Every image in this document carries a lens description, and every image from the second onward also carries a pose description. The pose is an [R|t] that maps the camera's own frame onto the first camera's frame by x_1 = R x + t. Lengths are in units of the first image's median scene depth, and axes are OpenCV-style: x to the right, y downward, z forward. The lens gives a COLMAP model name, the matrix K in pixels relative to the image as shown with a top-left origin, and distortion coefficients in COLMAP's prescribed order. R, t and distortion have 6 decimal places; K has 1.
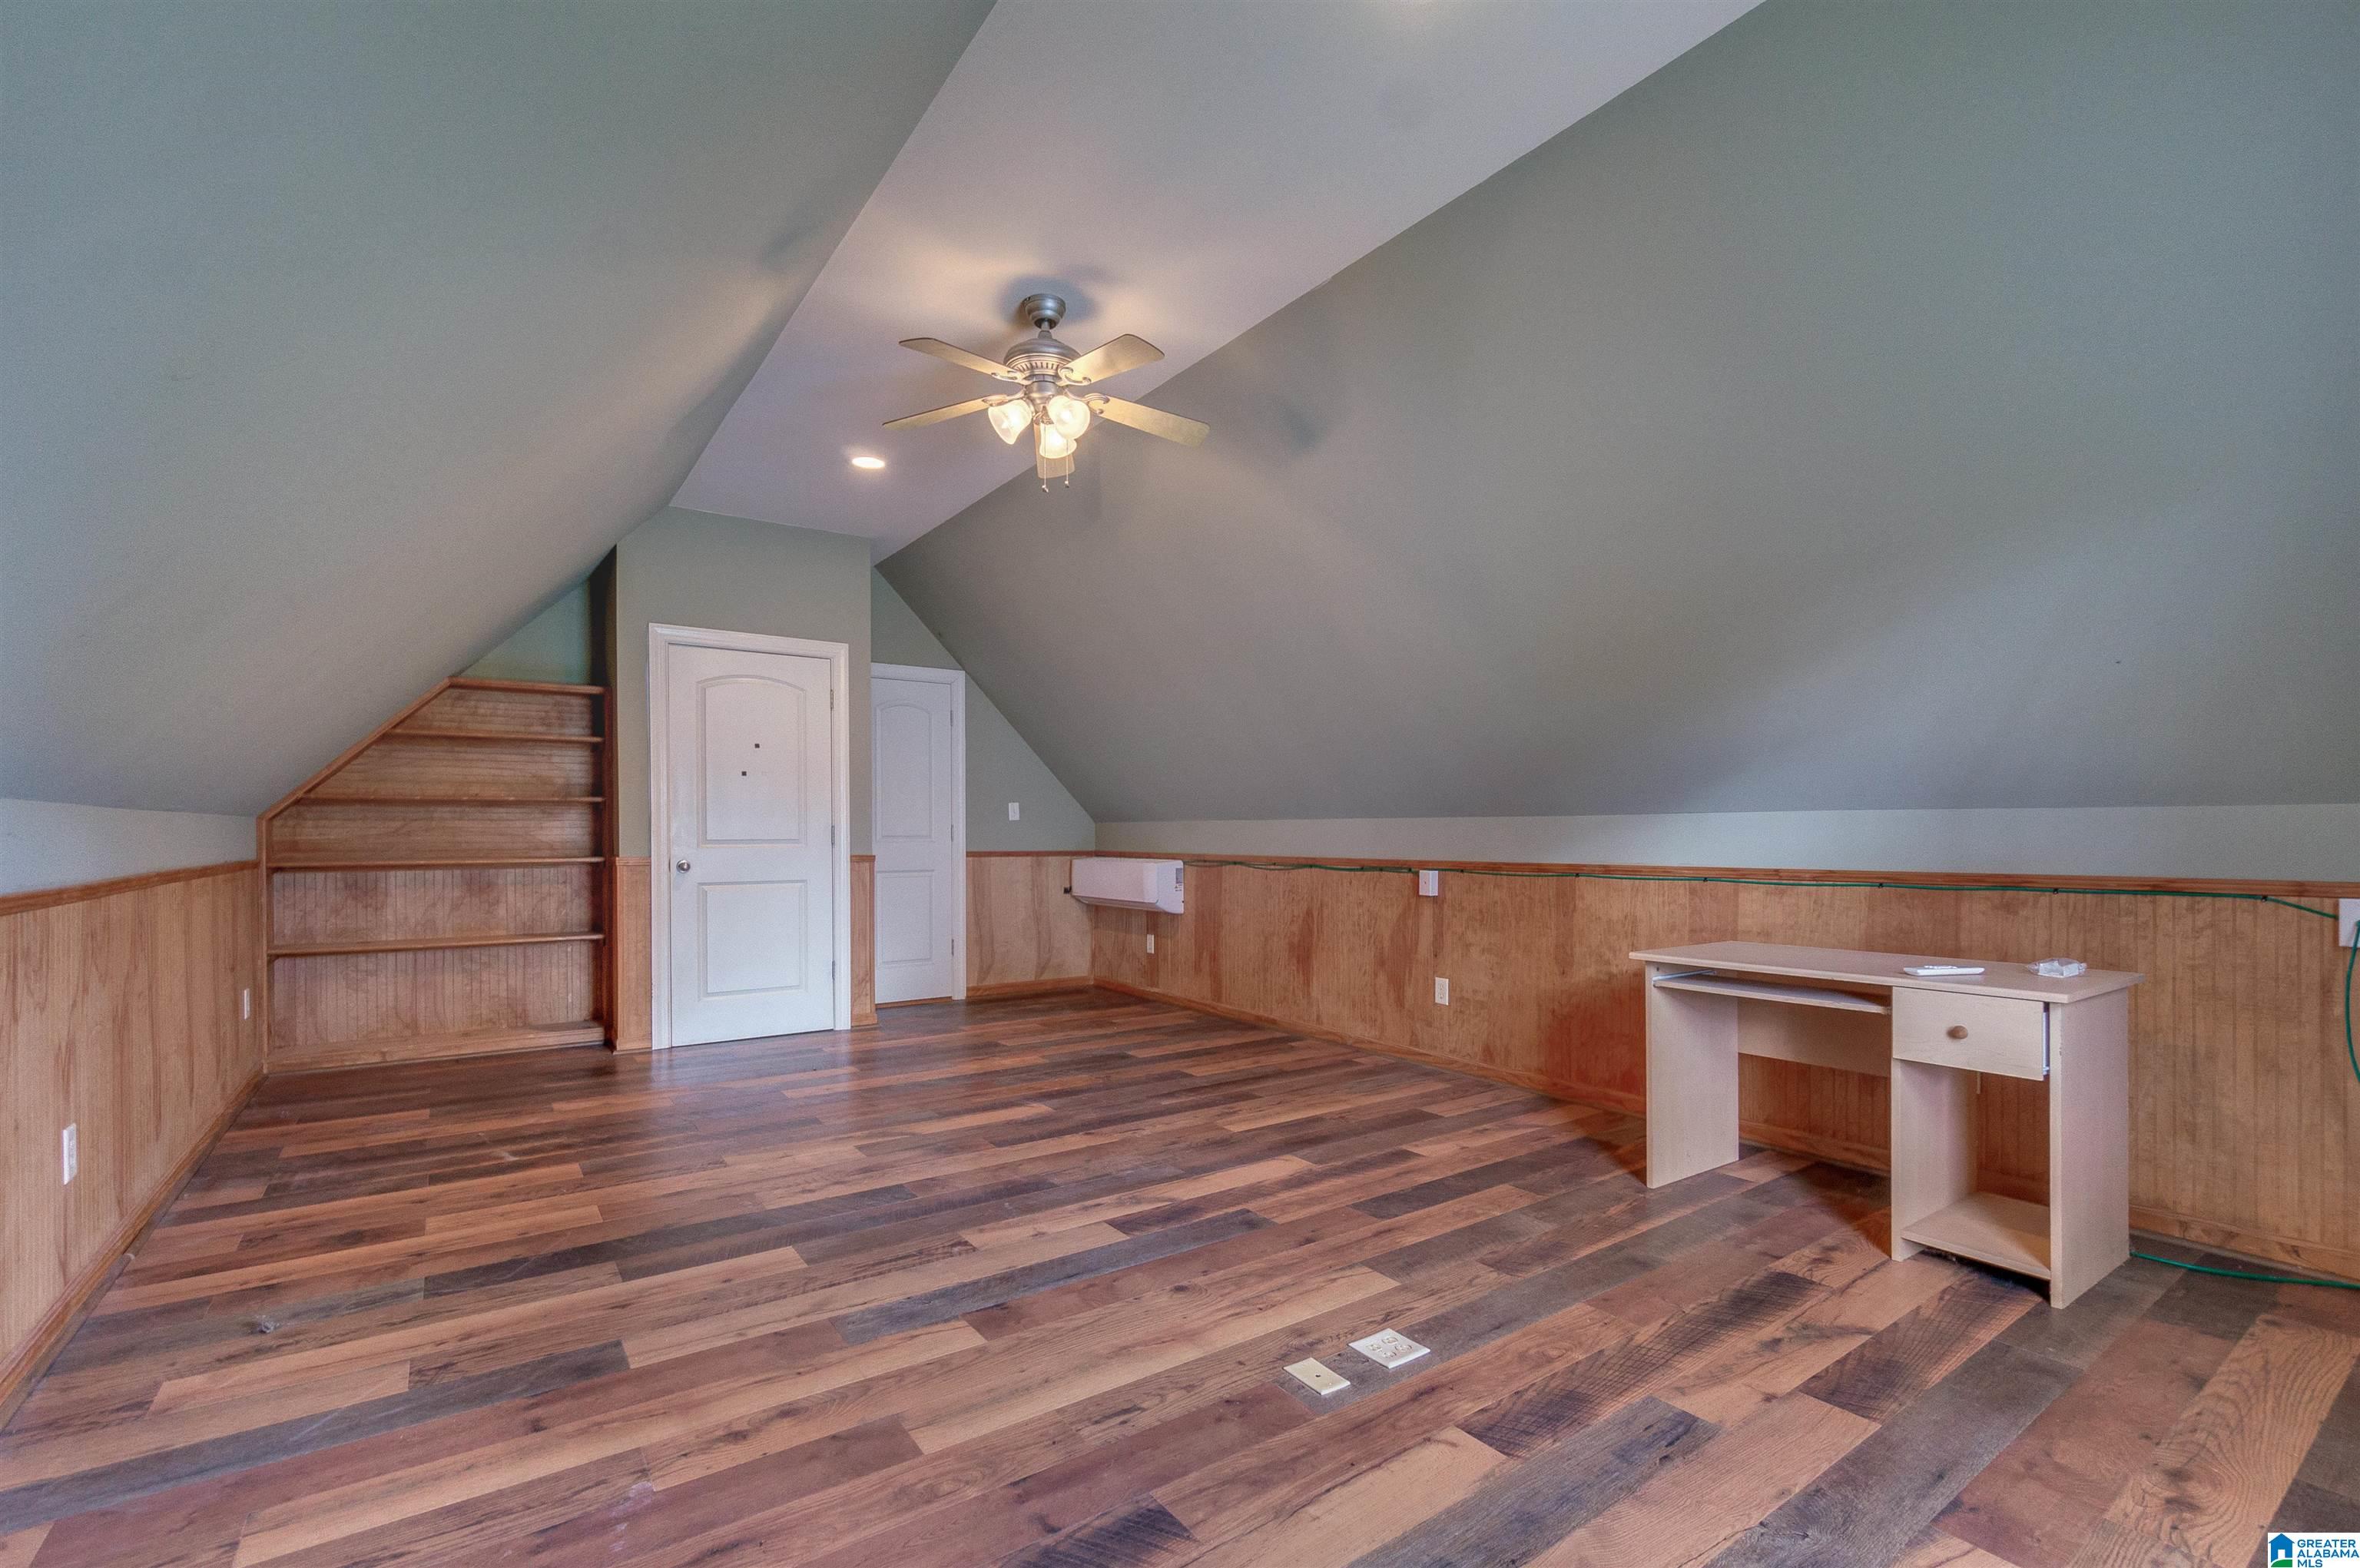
lens RADIAL K [[1016.5, 0, 1180.0], [0, 1016.5, 784.0], [0, 0, 1]] dist [0.002021, 0.000559]
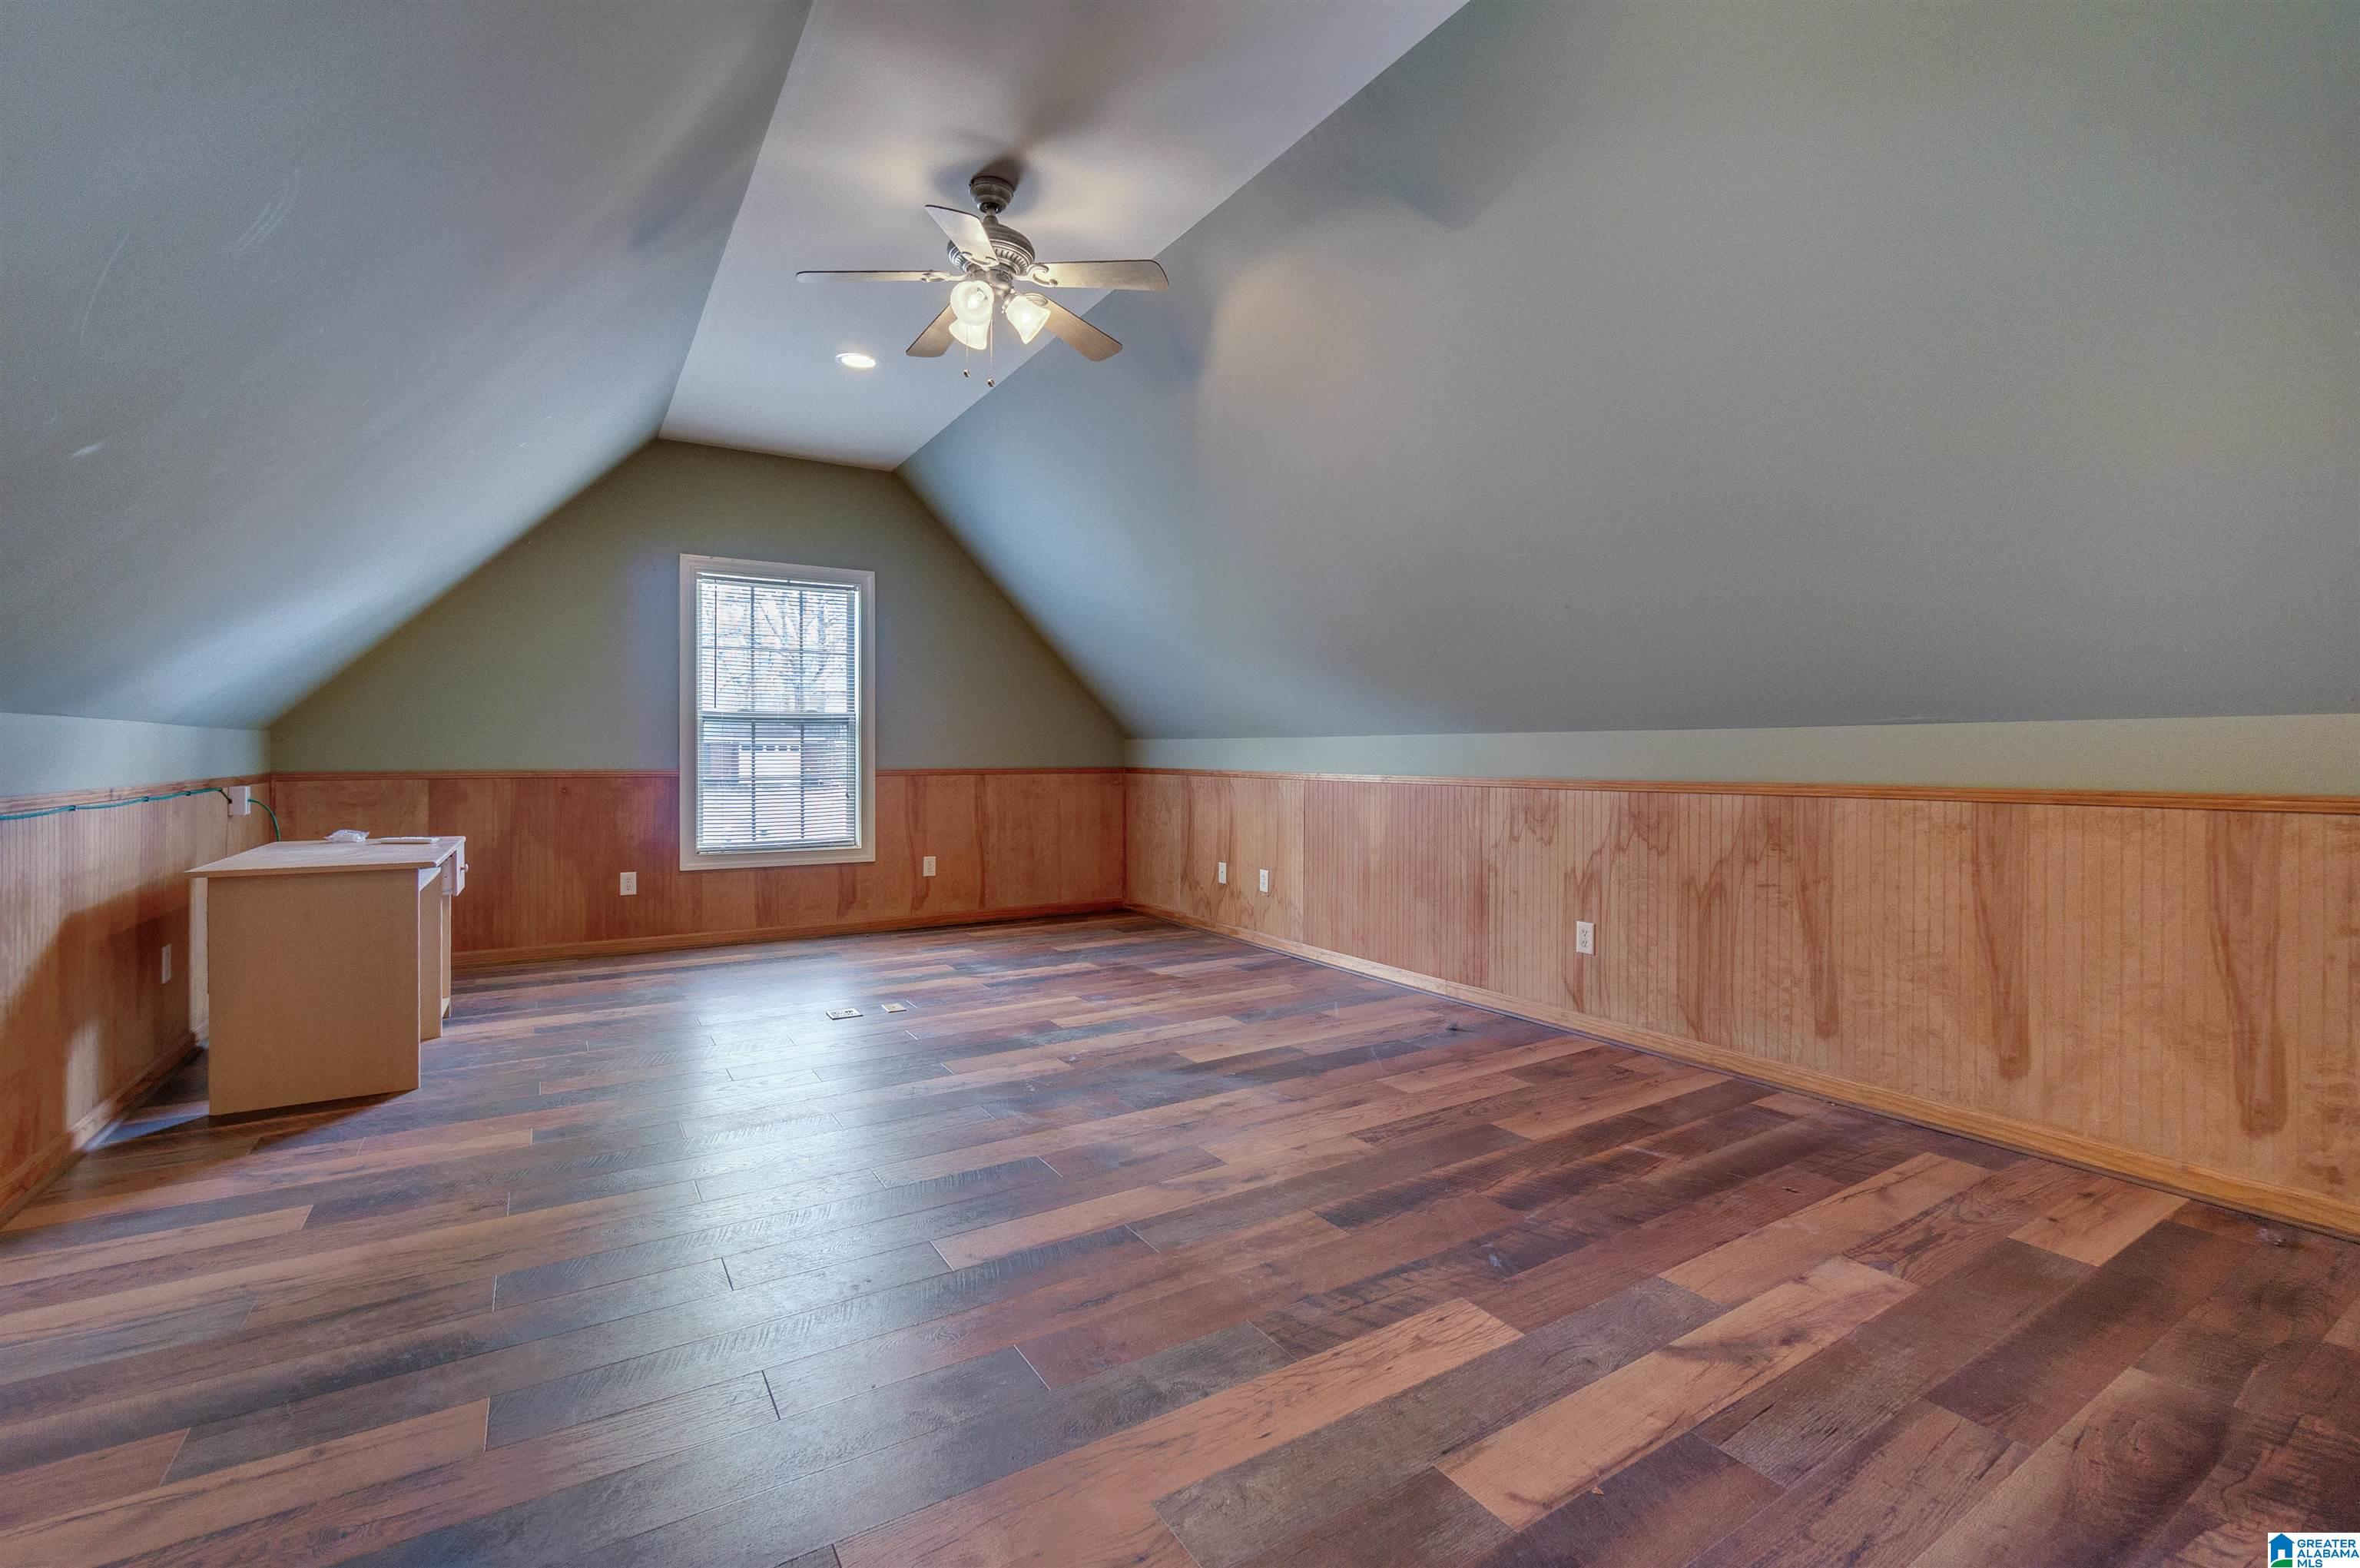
lens RADIAL K [[1016.5, 0, 1180.0], [0, 1016.5, 784.0], [0, 0, 1]] dist [0.002021, 0.000559]
pose [[-0.998283, -0.002959, 0.058506, -0.347329], [-0.003927, 0.999857, -0.016447, 0.093378], [-0.058449, -0.016649, -0.998152, 1.851624]]
